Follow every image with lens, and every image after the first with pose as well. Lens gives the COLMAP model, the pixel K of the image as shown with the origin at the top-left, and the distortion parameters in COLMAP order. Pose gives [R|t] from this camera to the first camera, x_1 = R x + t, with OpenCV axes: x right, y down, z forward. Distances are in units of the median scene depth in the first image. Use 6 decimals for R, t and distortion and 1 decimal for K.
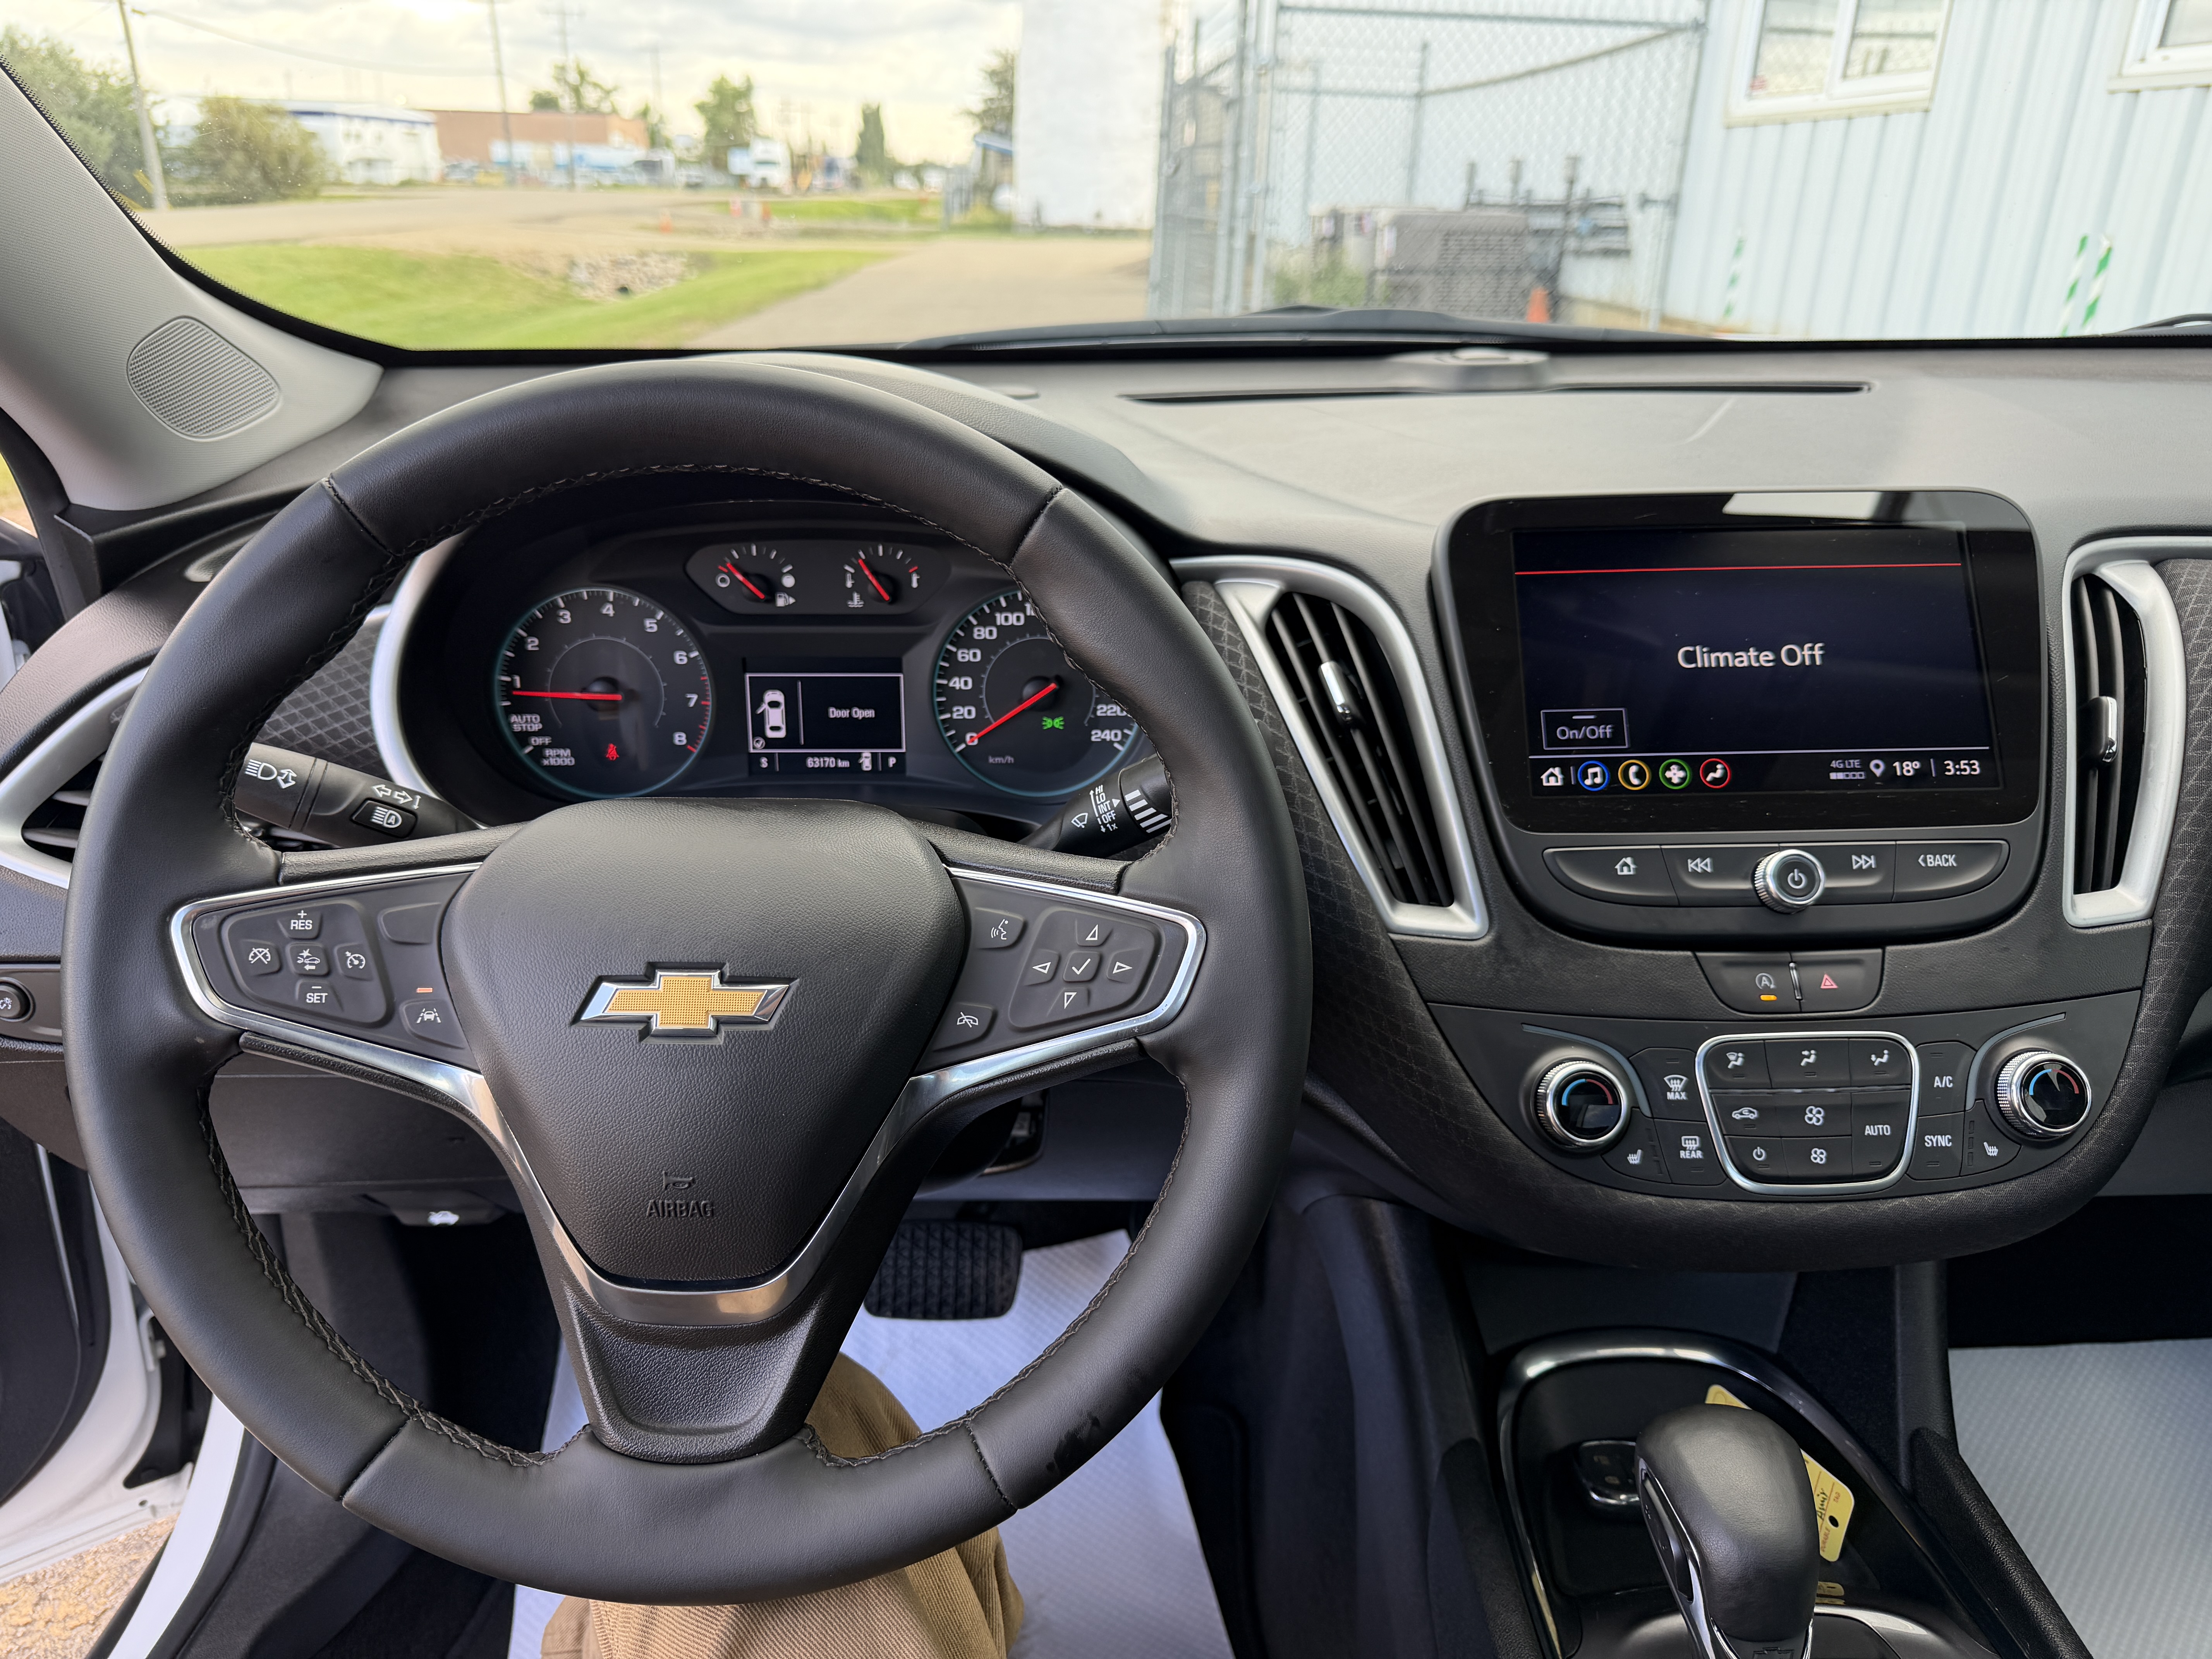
lens RADIAL K [[1558.9, 0, 1145.8], [0, 1558.9, 833.7], [0, 0, 1]] dist [0.005009, -0.002635]
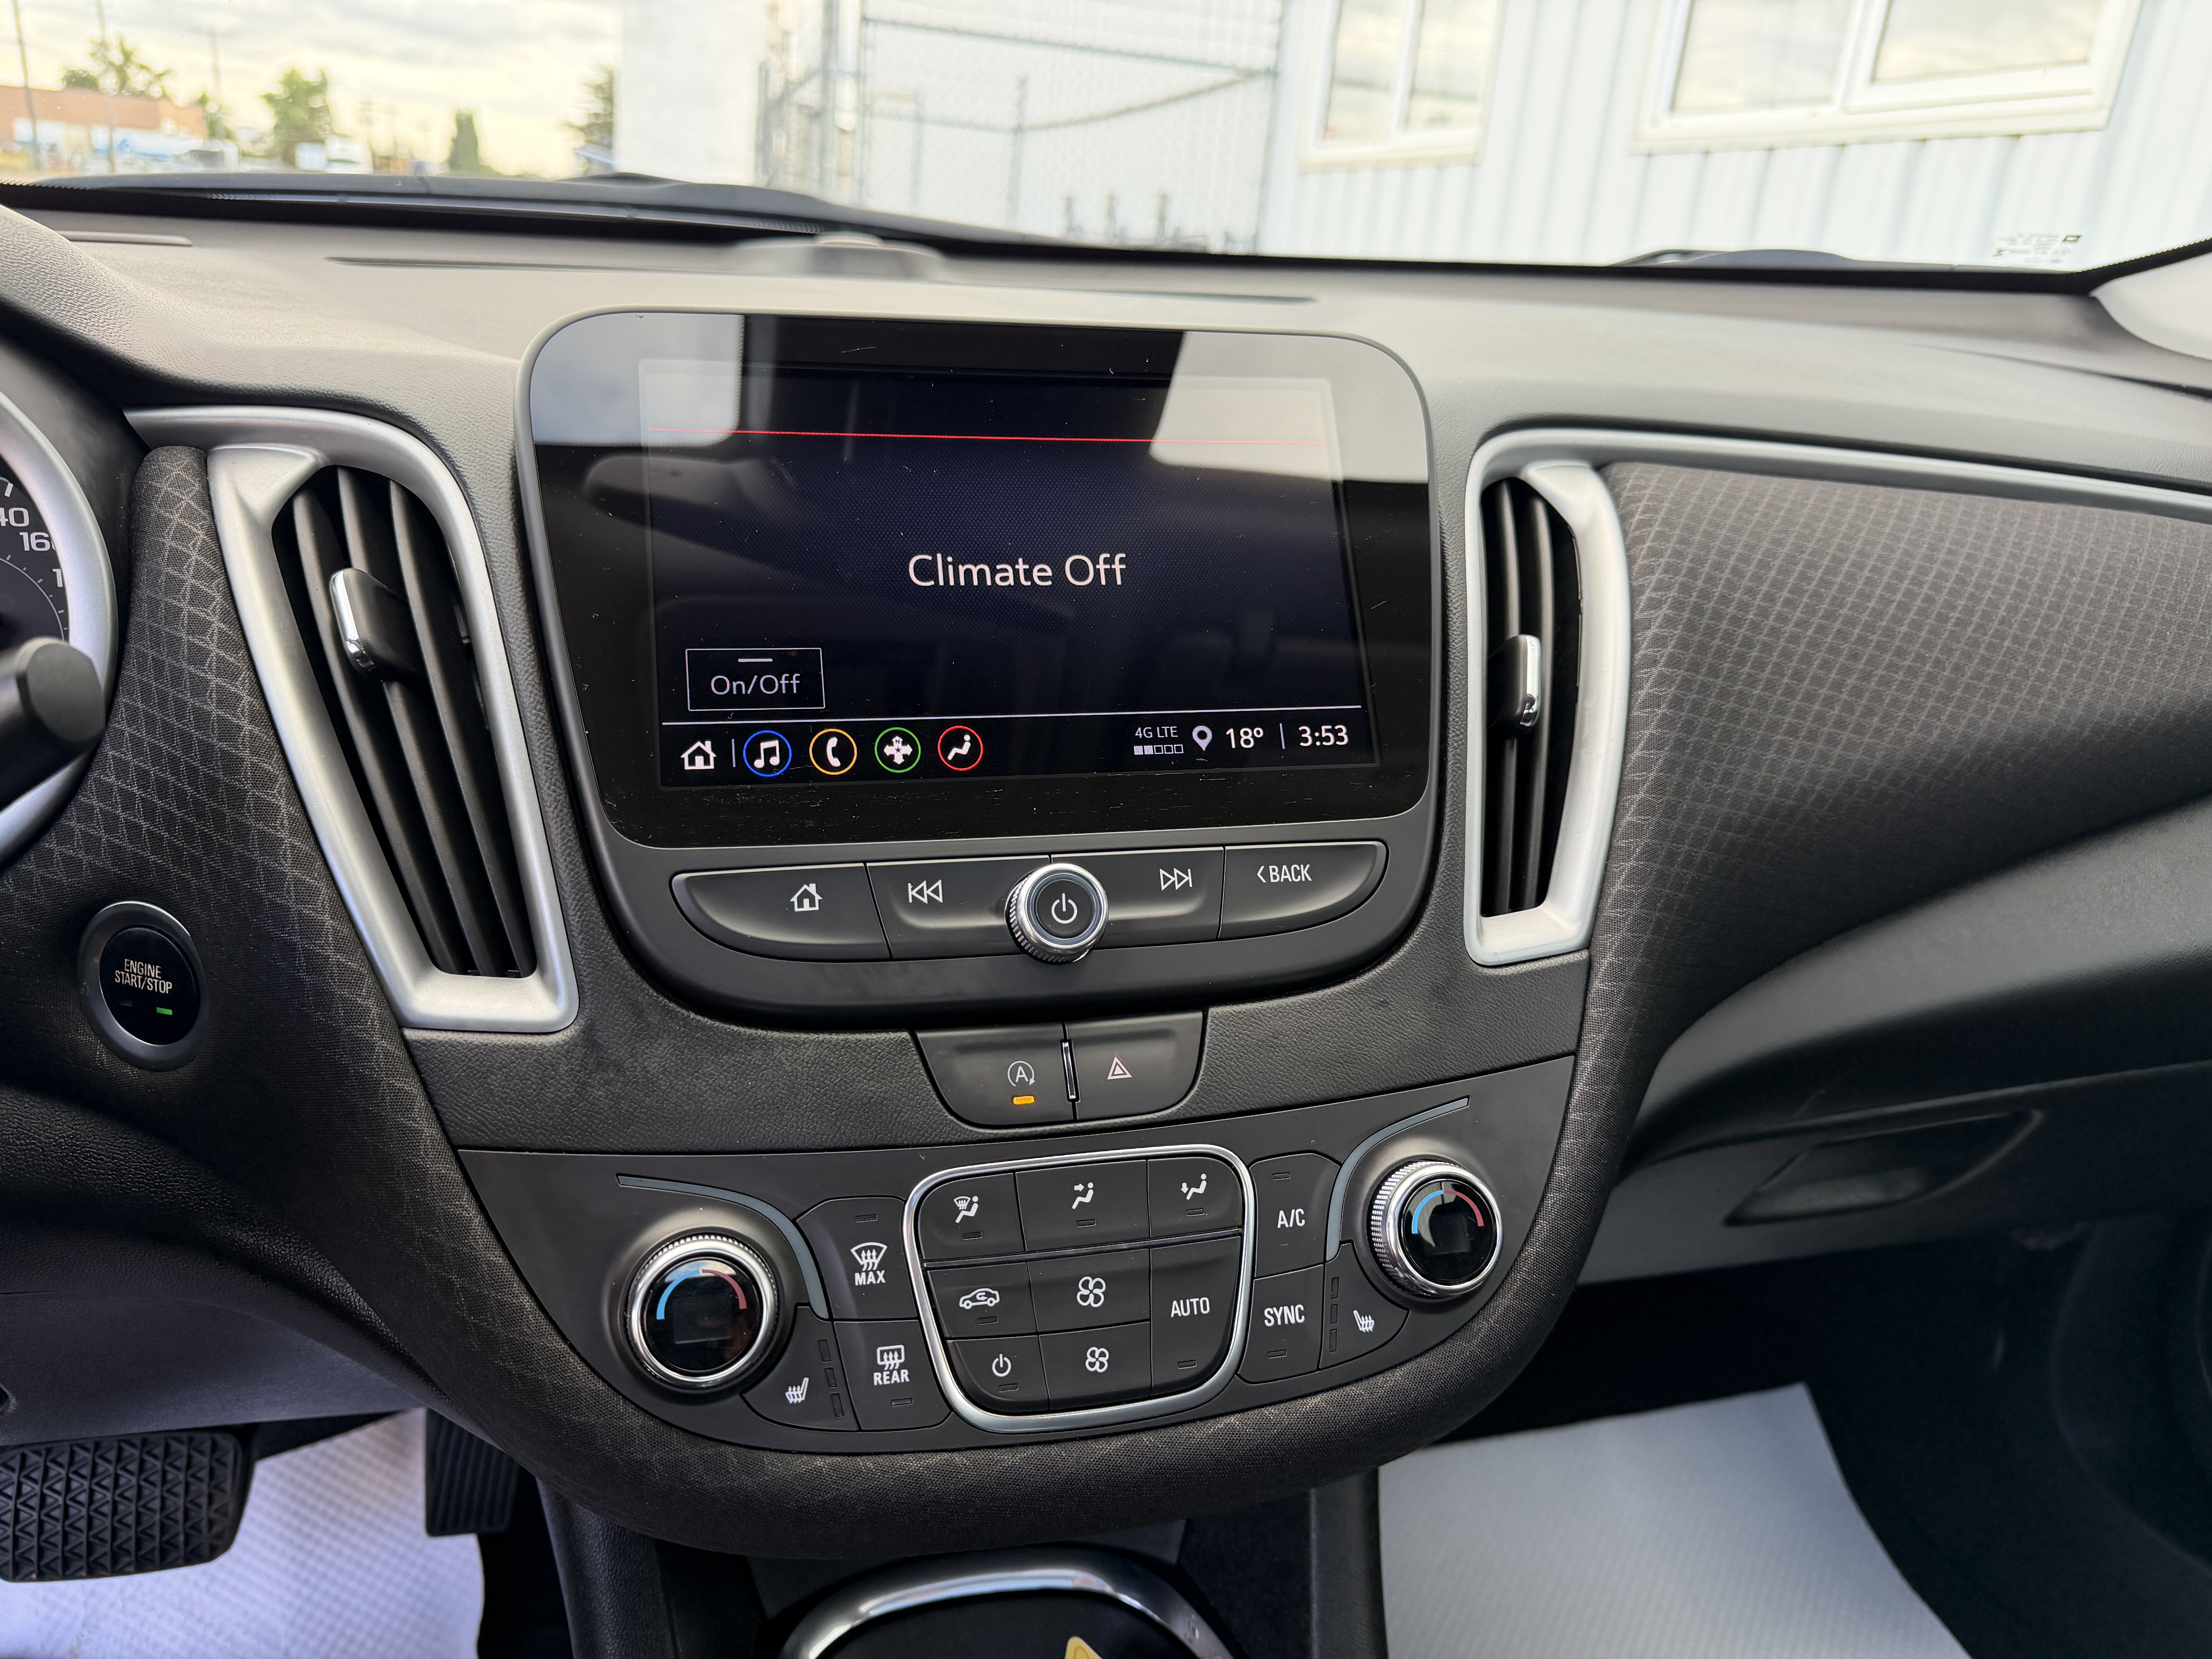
lens RADIAL K [[1527.0, 0, 1106.0], [0, 1527.0, 829.5], [0, 0, 1]] dist [0.137001, -0.138657]
pose [[0.977419, -0.022859, 0.210070, 0.292289], [0.027462, 0.999442, -0.019019, 0.008600], [-0.209518, 0.024359, 0.977501, 0.372954]]
